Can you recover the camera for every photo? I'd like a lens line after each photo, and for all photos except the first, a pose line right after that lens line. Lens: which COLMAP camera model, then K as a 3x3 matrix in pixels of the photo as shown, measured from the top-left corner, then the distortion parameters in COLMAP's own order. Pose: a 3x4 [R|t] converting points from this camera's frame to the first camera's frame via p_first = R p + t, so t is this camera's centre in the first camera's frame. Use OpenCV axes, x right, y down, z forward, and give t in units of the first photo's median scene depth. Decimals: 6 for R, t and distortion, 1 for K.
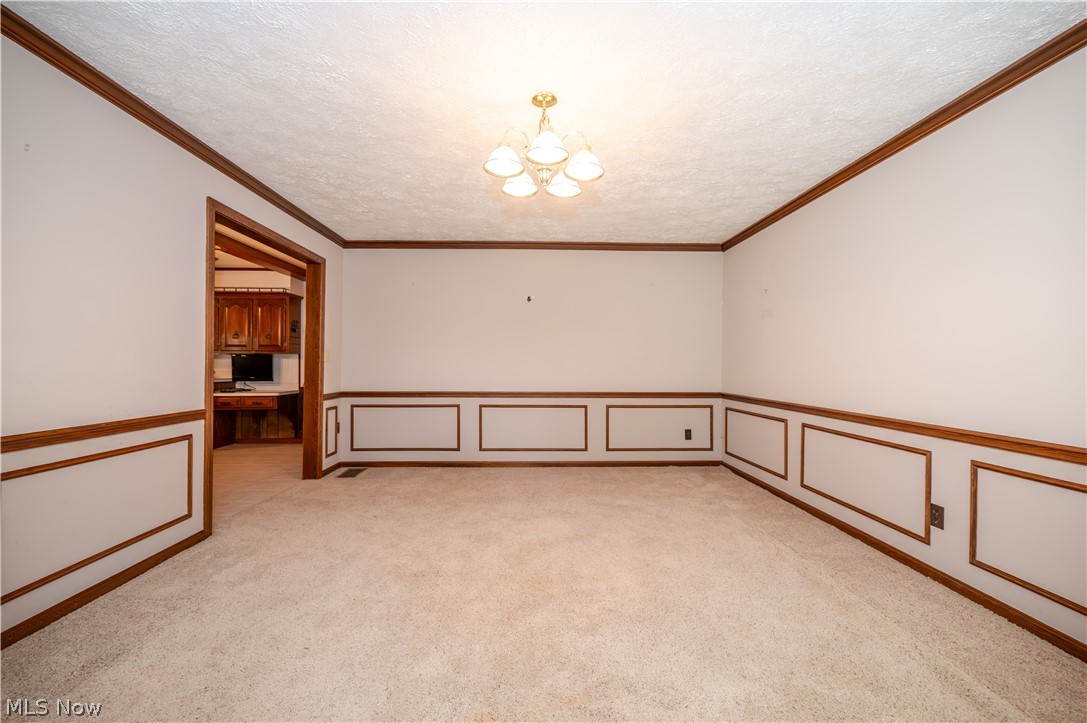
lens RADIAL K [[437.7, 0, 547.2], [0, 437.7, 364.5], [0, 0, 1]] dist [0.000138, 0.000300]
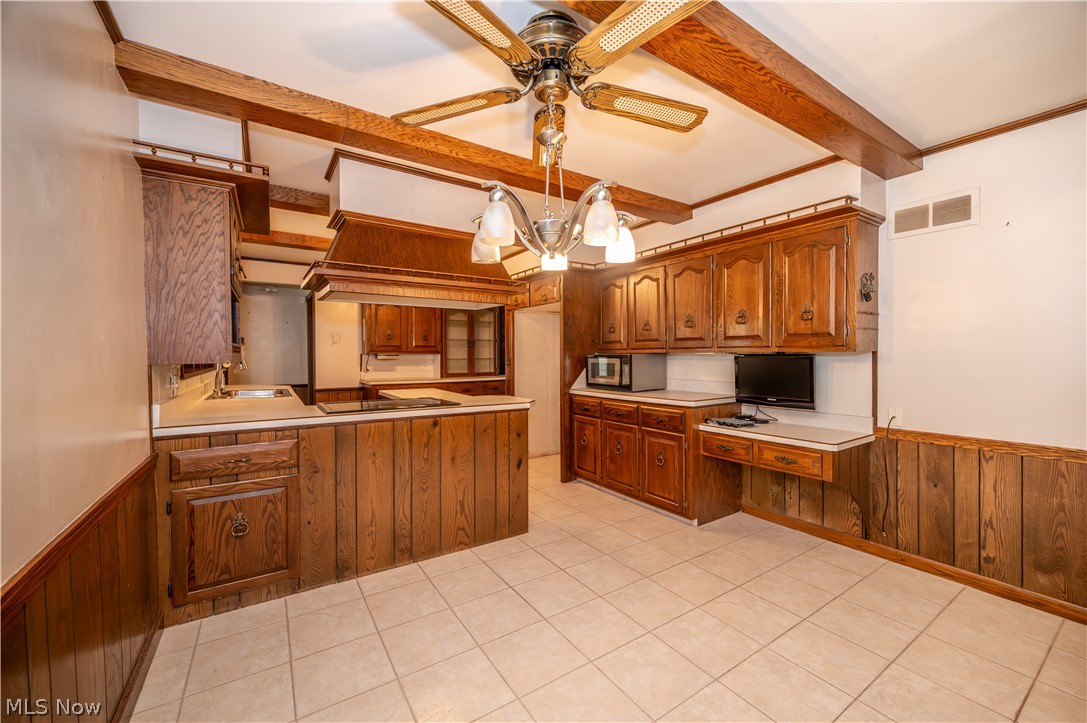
lens RADIAL K [[426.0, 0, 541.2], [0, 426.0, 355.2], [0, 0, 1]] dist [0.000241, -0.000026]
pose [[0.510545, -0.002100, -0.859848, -0.411474], [0.008097, 0.999964, 0.002365, -0.026108], [0.859813, -0.008170, 0.510544, 0.553965]]
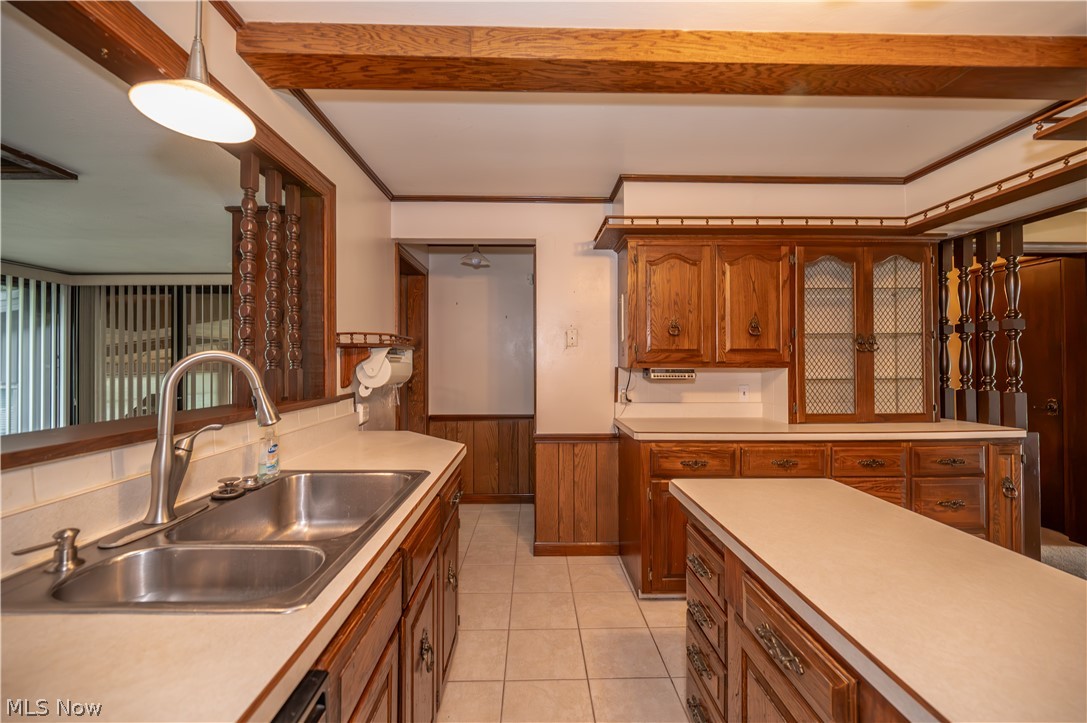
lens RADIAL K [[437.7, 0, 547.2], [0, 437.7, 364.5], [0, 0, 1]] dist [0.000138, 0.000300]
pose [[-0.010253, -0.007167, -0.999922, -0.971849], [0.008150, 0.999940, -0.007251, -0.031293], [0.999914, -0.008224, -0.010194, 0.625457]]
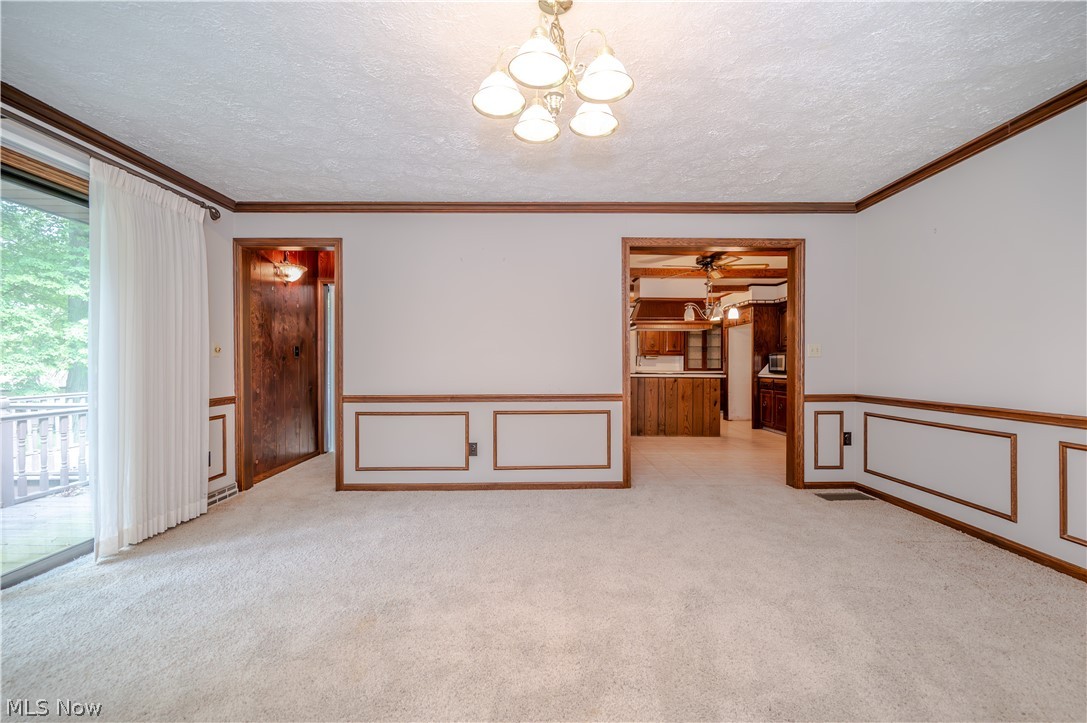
lens RADIAL K [[437.7, 0, 547.2], [0, 437.7, 364.5], [0, 0, 1]] dist [0.000138, 0.000300]
pose [[-0.025533, -0.001379, -0.999673, 0.284137], [0.004729, 0.999988, -0.001500, 0.005526], [0.999663, -0.004766, -0.025527, 0.386131]]
